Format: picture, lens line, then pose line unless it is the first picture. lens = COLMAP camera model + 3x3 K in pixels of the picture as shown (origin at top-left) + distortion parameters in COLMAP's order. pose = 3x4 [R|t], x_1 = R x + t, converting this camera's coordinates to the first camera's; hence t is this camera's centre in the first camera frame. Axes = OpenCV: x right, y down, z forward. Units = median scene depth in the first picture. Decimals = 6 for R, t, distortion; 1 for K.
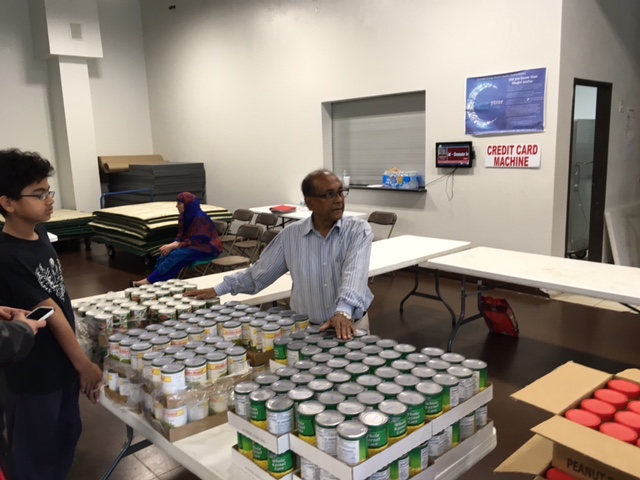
lens RADIAL K [[543.1, 0, 318.3], [0, 543.1, 240.7], [0, 0, 1]] dist [0.102423, -0.125422]
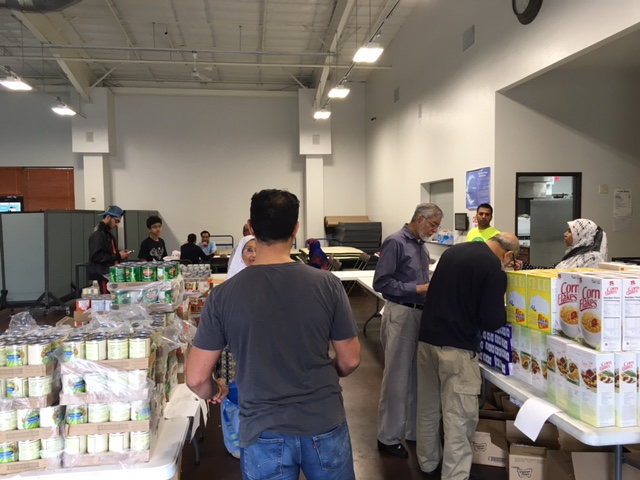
lens RADIAL K [[543.1, 0, 319.9], [0, 543.1, 242.5], [0, 0, 1]] dist [0.102423, -0.125422]
pose [[0.820557, 0.054964, -0.568916, 0.775757], [-0.114019, 0.991100, -0.068700, 0.042005], [0.560076, 0.121239, 0.819522, -0.403949]]
